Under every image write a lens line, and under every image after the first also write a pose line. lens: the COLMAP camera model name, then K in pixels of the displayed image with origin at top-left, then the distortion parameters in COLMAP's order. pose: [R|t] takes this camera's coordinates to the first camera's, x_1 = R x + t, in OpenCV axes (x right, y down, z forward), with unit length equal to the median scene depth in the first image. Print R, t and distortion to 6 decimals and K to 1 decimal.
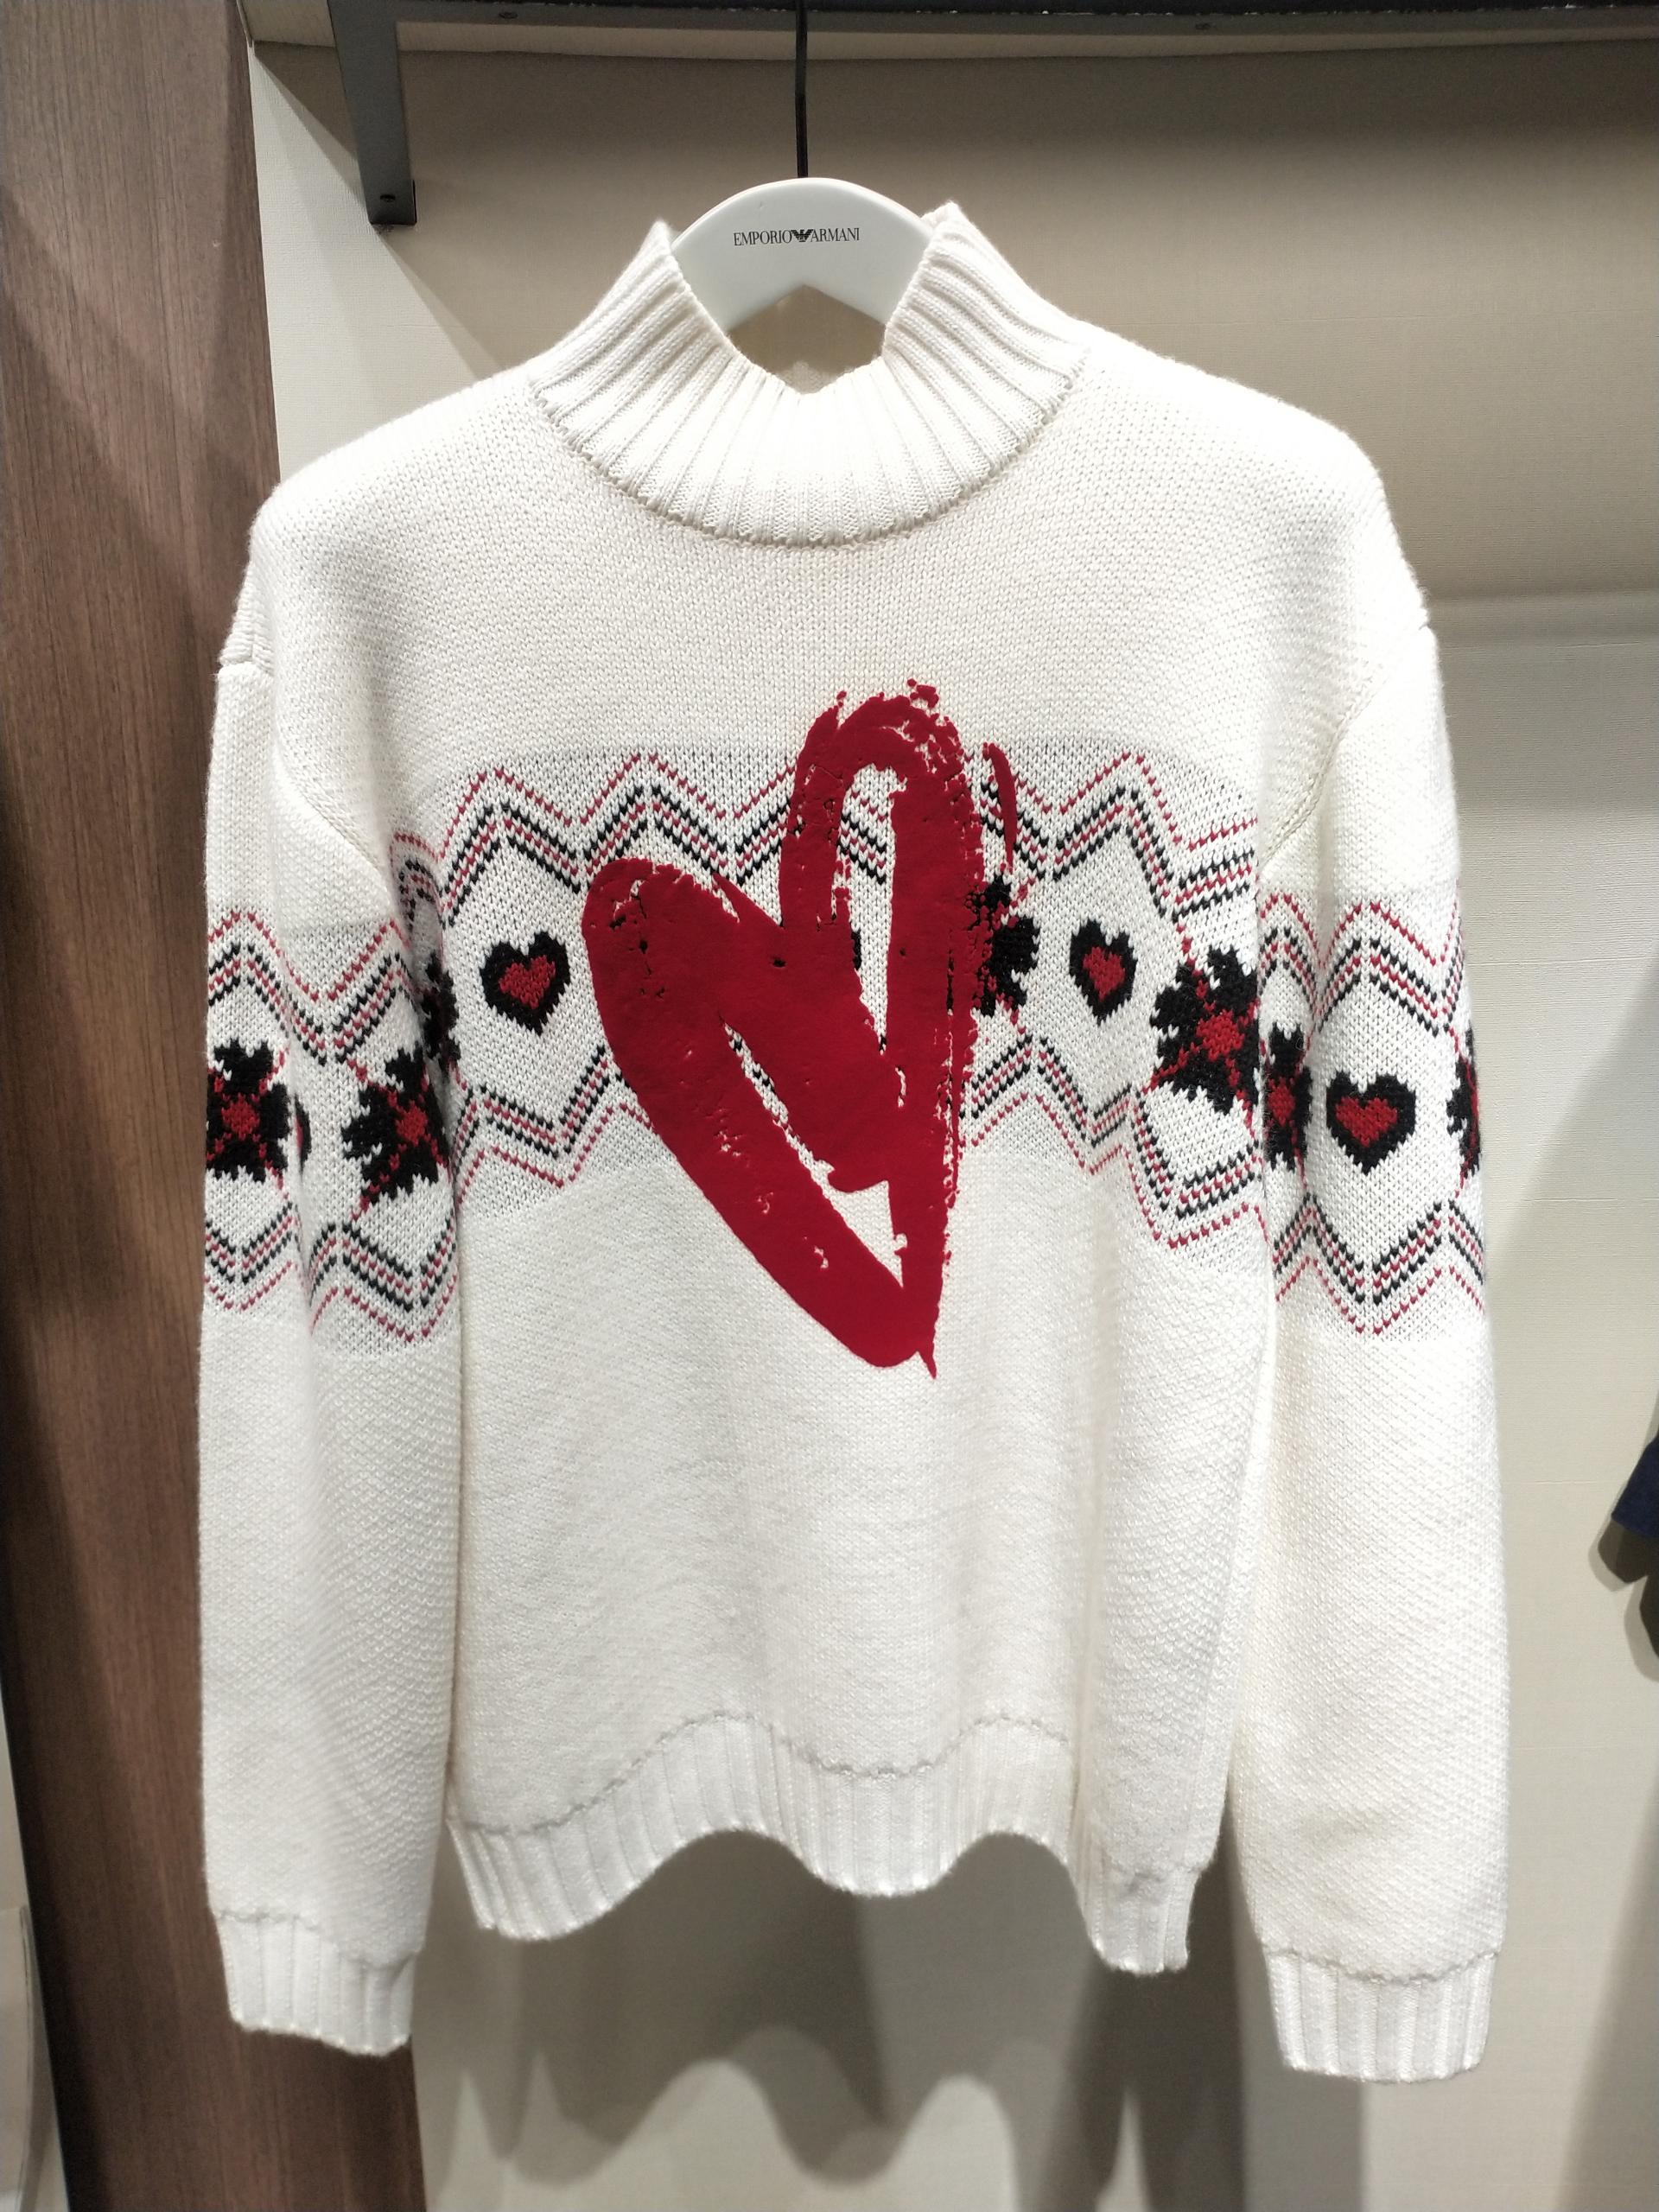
lens RADIAL K [[1789.0, 0, 828.9], [0, 1789.0, 1032.2], [0, 0, 1]] dist [-0.013293, -0.045403]
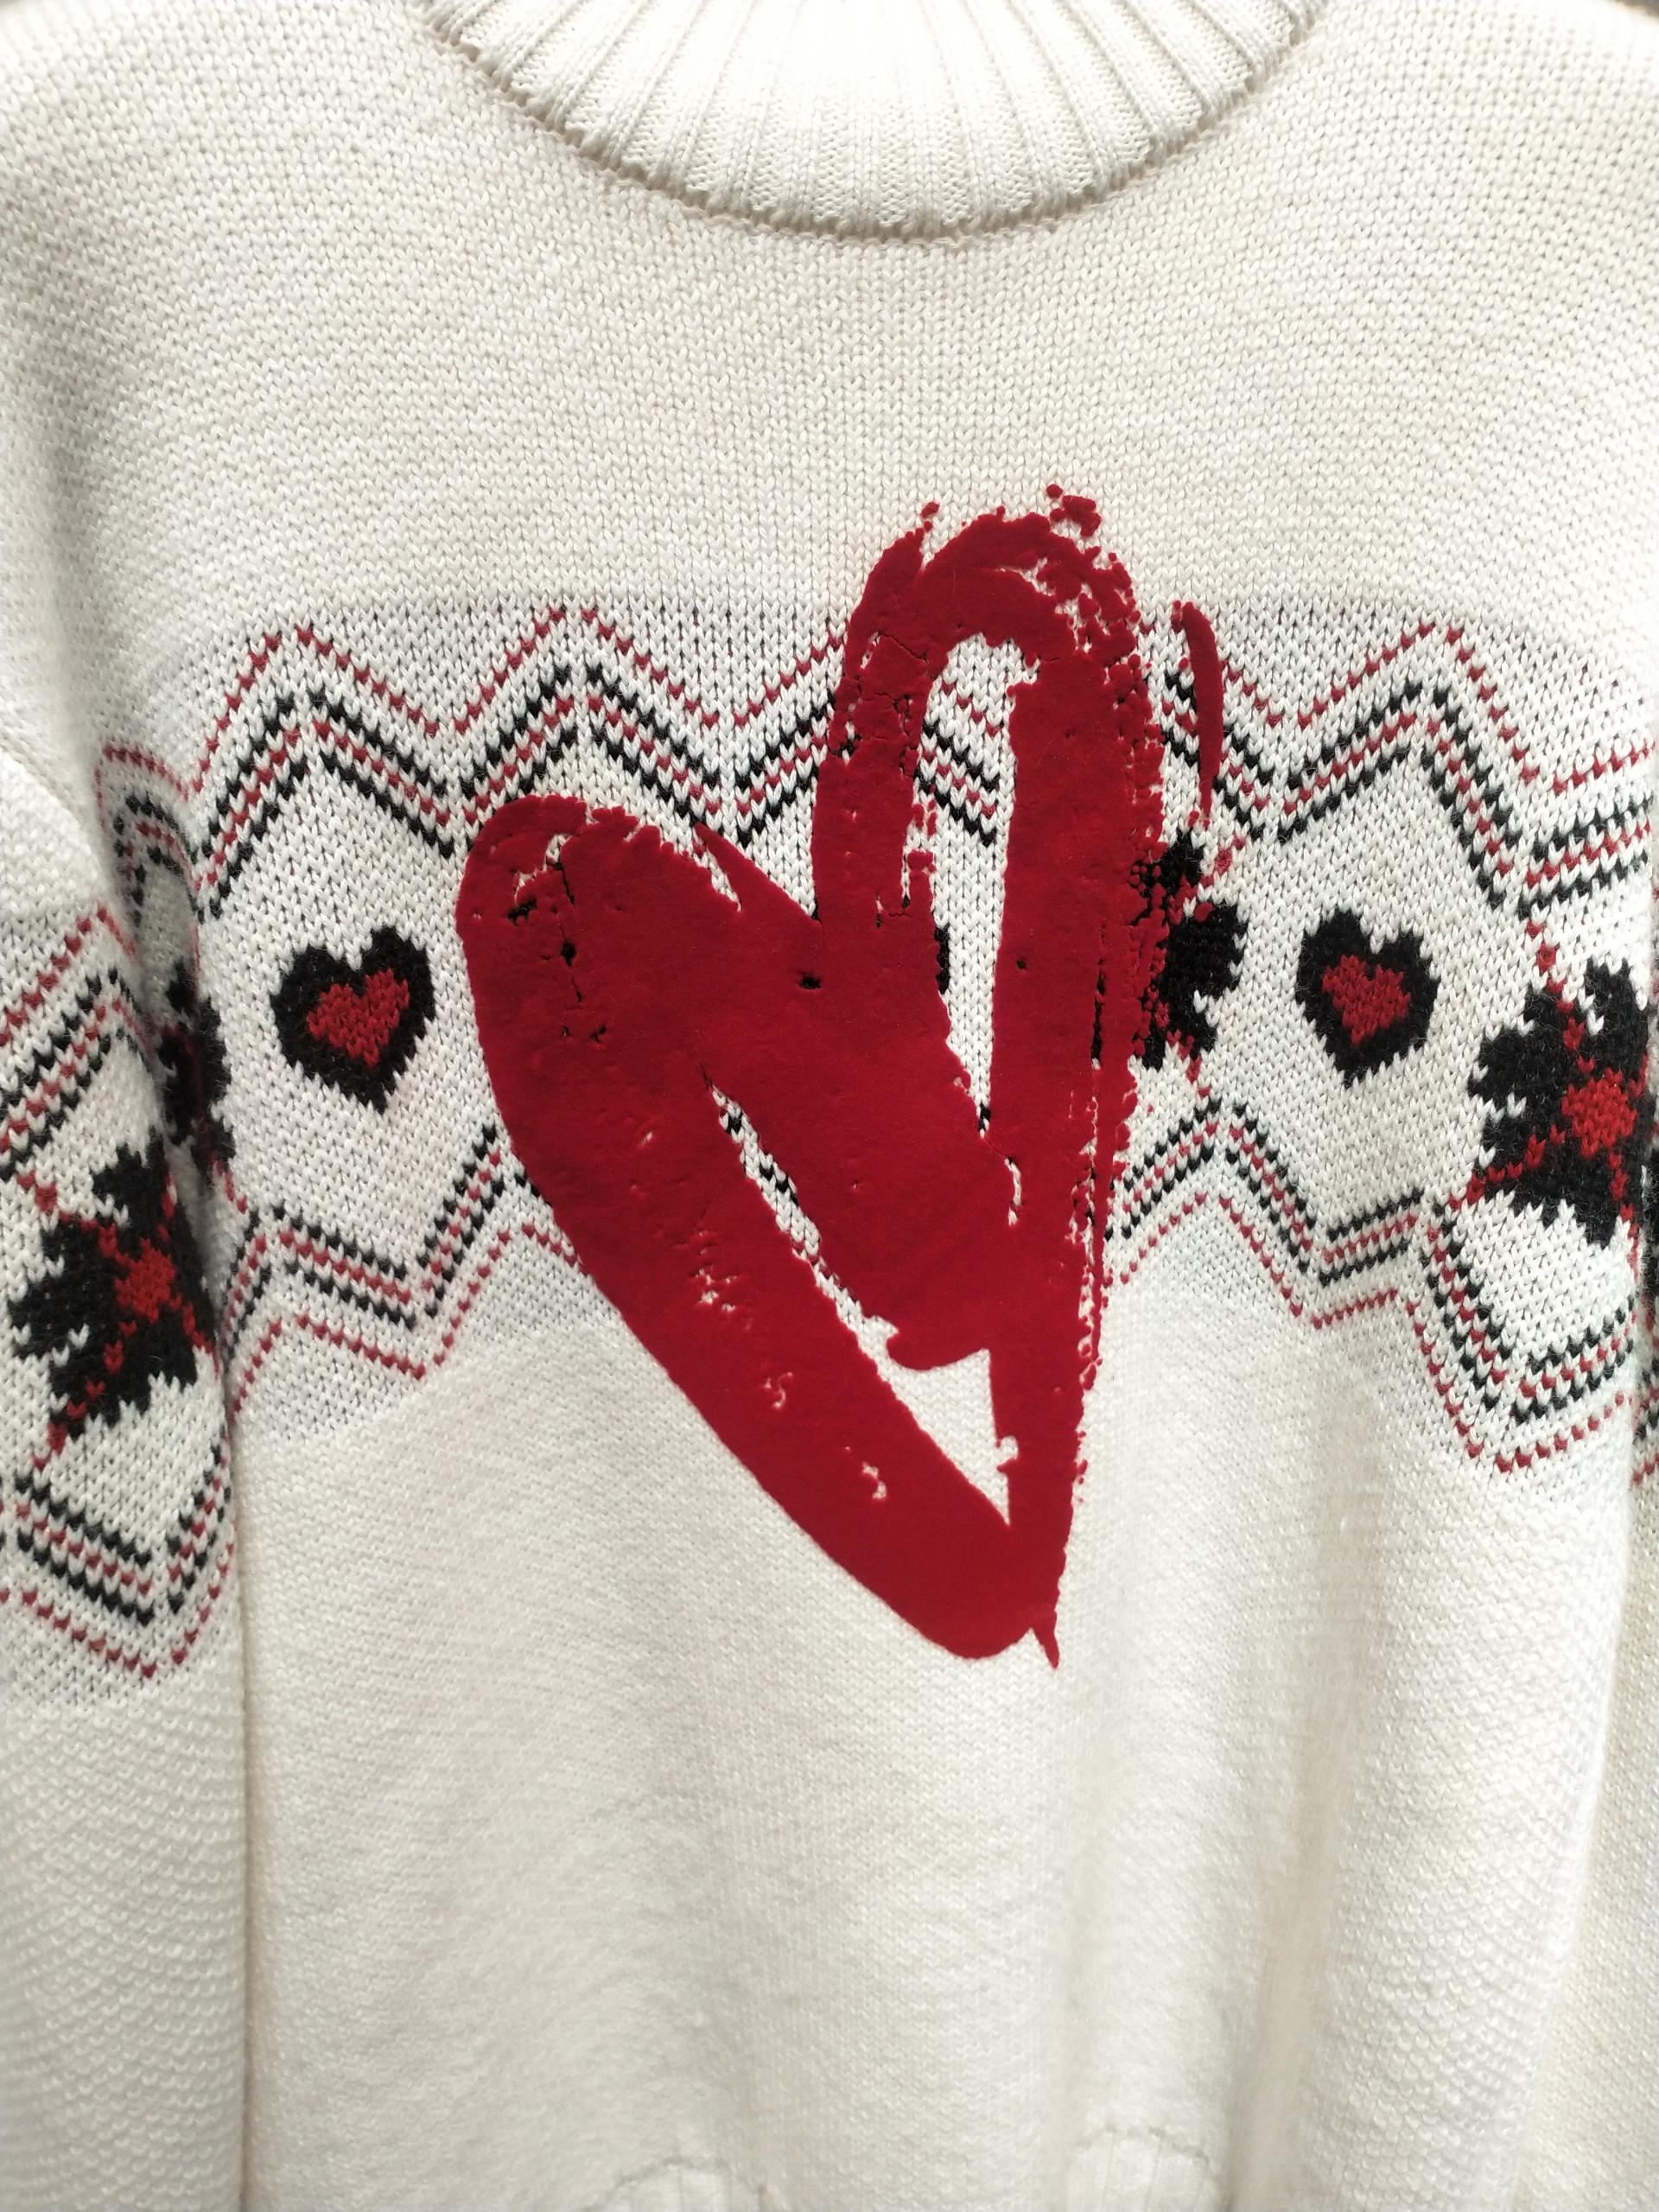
lens RADIAL K [[1789.0, 0, 828.9], [0, 1789.0, 1032.2], [0, 0, 1]] dist [-0.013293, -0.045403]
pose [[0.989235, -0.007523, 0.146141, -0.106524], [0.003343, 0.999579, 0.028826, -0.039448], [-0.146296, -0.028028, 0.988844, 0.436032]]
